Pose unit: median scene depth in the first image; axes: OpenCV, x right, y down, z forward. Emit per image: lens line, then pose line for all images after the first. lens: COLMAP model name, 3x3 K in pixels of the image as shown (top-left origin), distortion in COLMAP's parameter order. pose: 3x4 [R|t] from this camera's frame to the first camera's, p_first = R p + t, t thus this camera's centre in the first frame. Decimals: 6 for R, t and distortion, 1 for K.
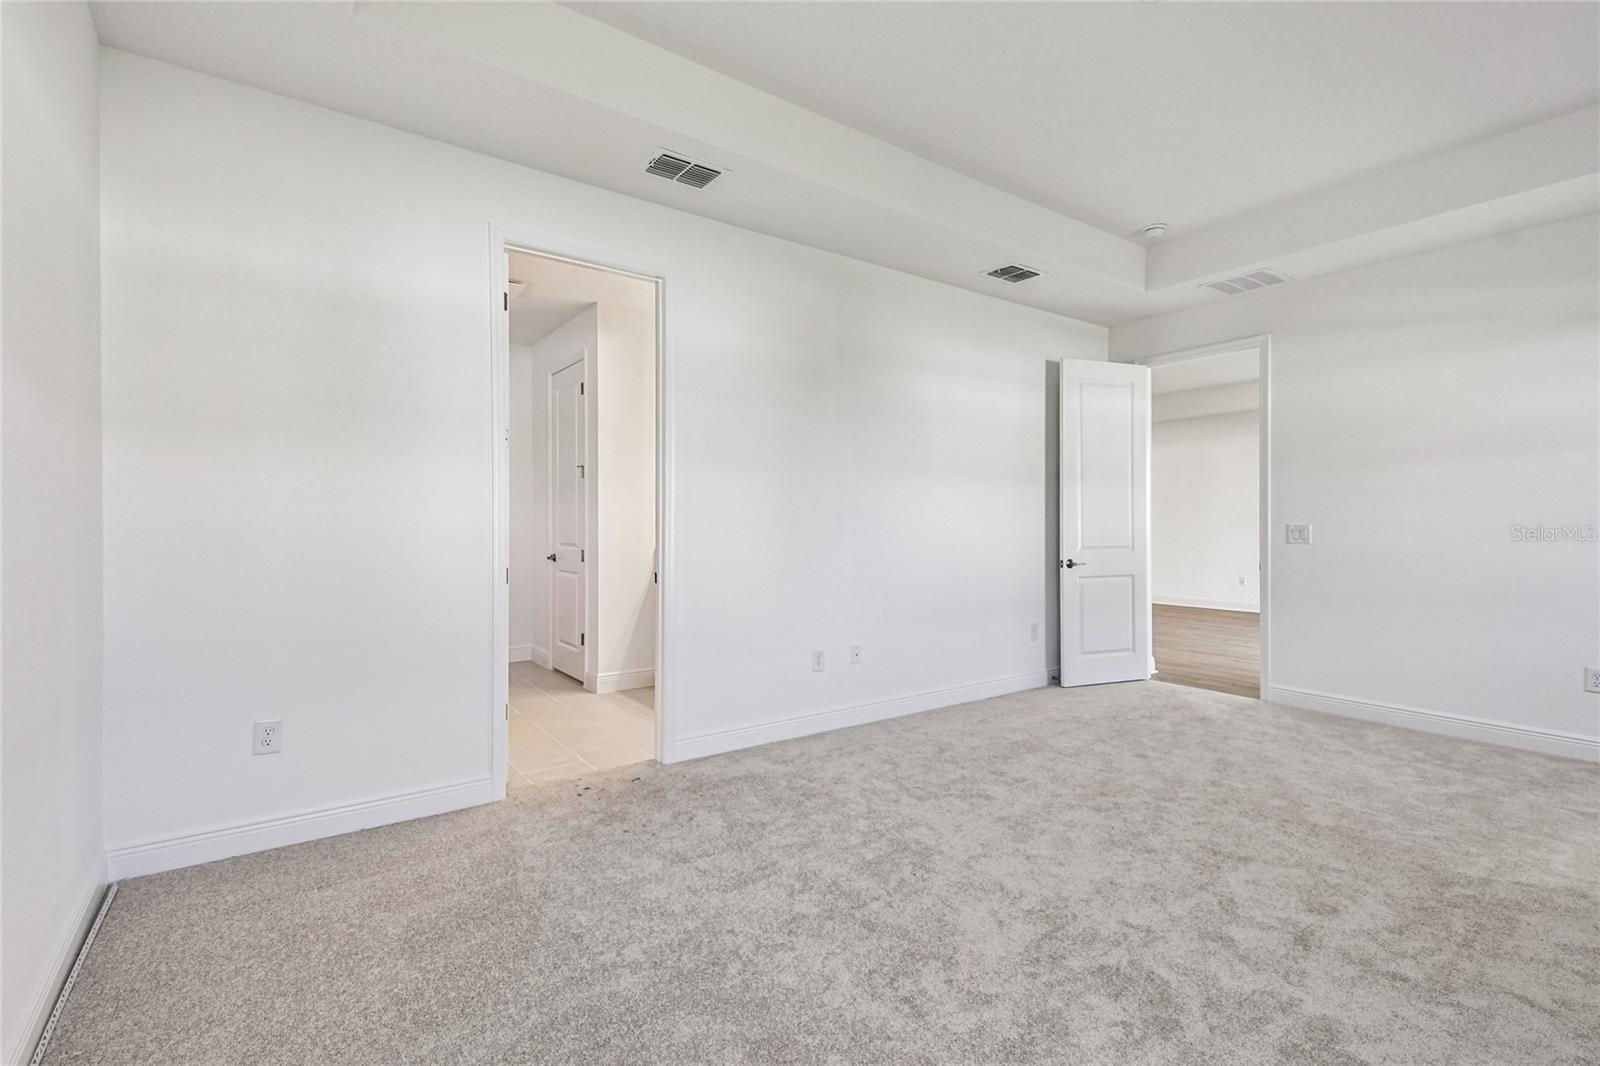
lens RADIAL K [[716.1, 0, 803.4], [0, 716.1, 529.6], [0, 0, 1]] dist [0.023683, -0.011149]
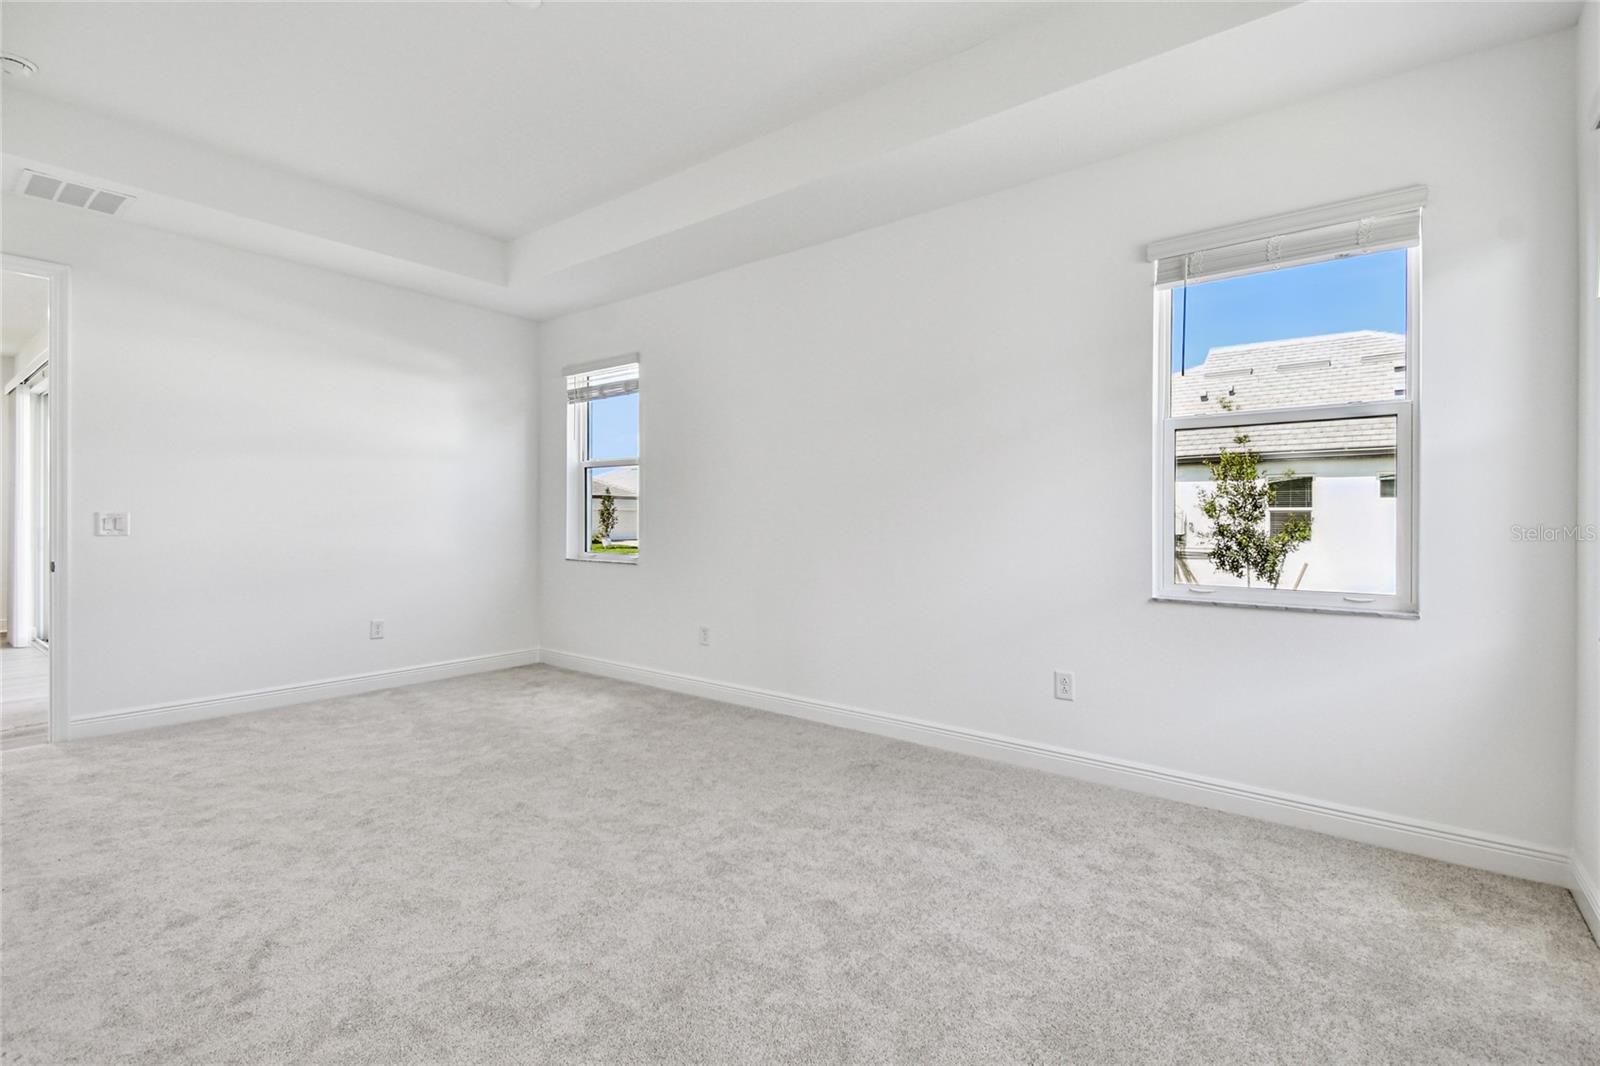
lens RADIAL K [[716.1, 0, 805.8], [0, 716.1, 524.4], [0, 0, 1]] dist [0.023683, -0.011149]
pose [[-0.266286, -0.017252, 0.963740, -0.468078], [-0.000313, 0.999841, 0.017812, -0.012265], [-0.963894, 0.004441, -0.266249, 0.656719]]
